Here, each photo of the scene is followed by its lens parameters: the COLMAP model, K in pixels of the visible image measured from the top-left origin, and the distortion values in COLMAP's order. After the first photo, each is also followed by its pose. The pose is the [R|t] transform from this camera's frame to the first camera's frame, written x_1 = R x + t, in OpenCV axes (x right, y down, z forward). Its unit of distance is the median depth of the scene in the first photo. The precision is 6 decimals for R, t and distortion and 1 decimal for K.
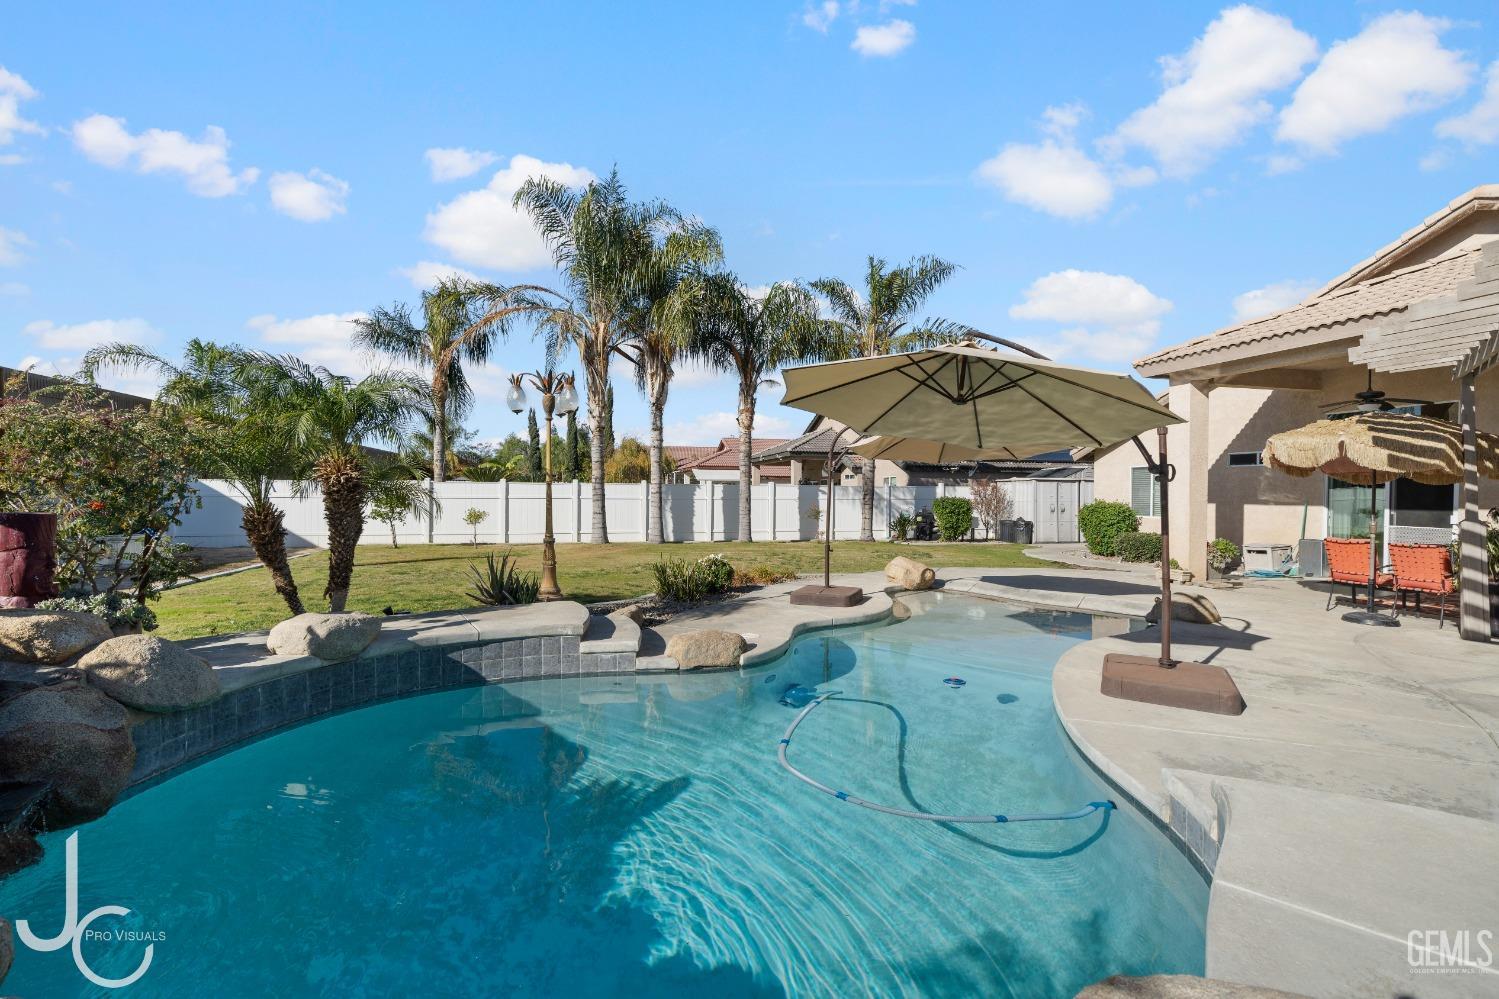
lens RADIAL K [[655.7, 0, 746.4], [0, 655.7, 504.3], [0, 0, 1]] dist [0.000035, 0.000029]
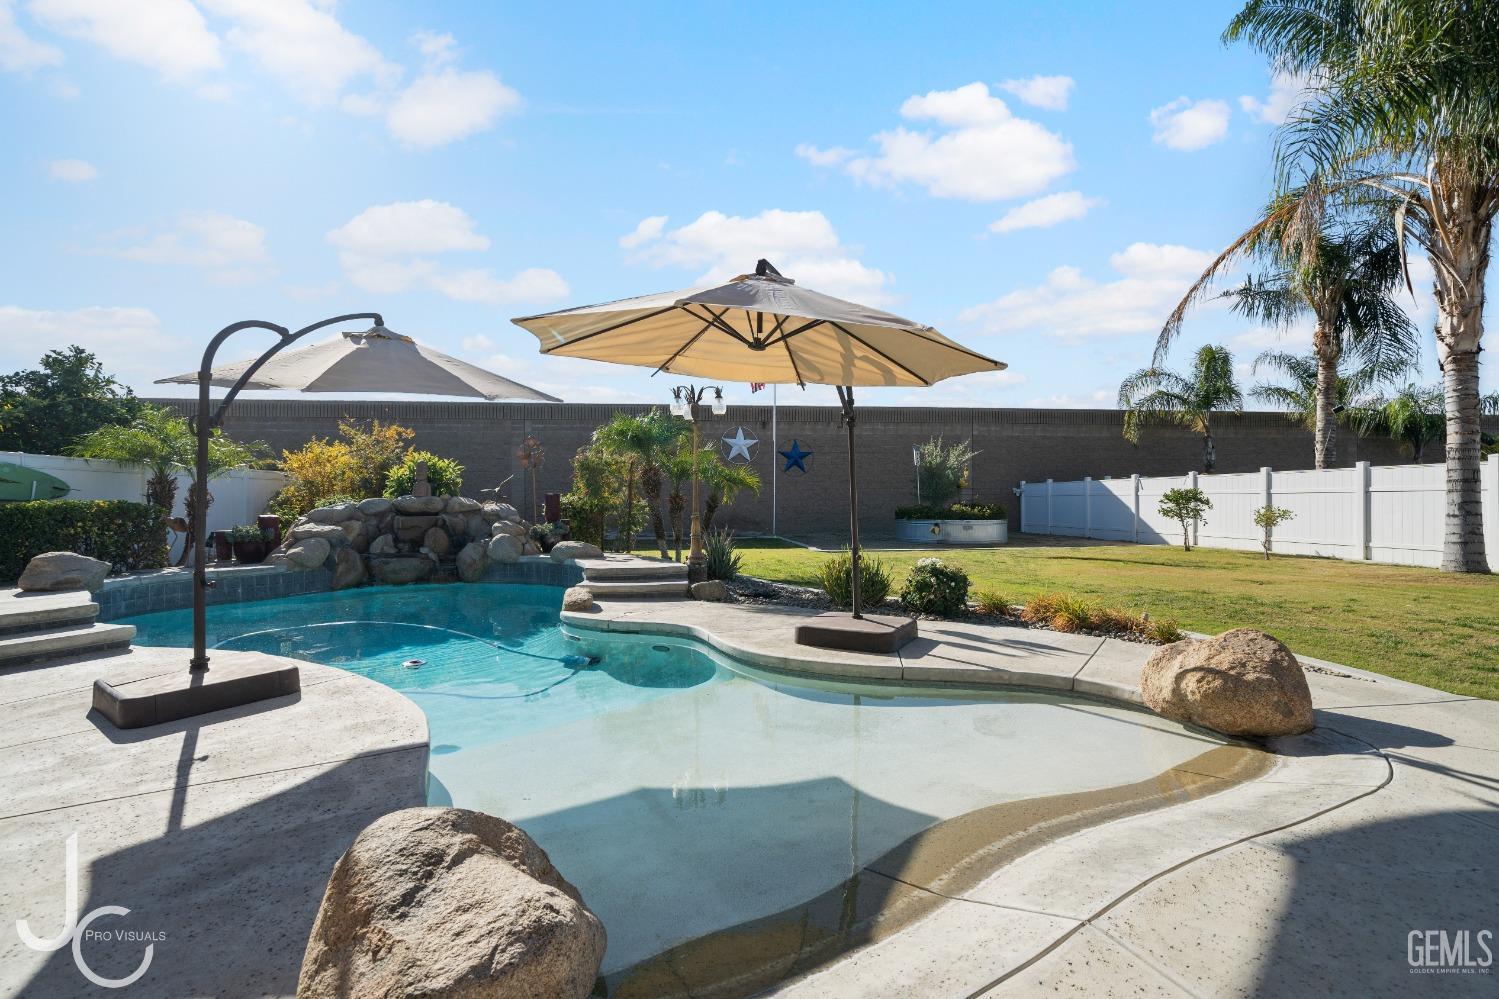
lens RADIAL K [[655.7, 0, 740.6], [0, 655.7, 506.4], [0, 0, 1]] dist [0.000035, 0.000029]
pose [[-0.103959, 0.001142, -0.994581, 0.371408], [-0.011862, 0.999927, 0.002388, 0.012356], [0.994511, 0.012046, -0.103938, 0.484126]]
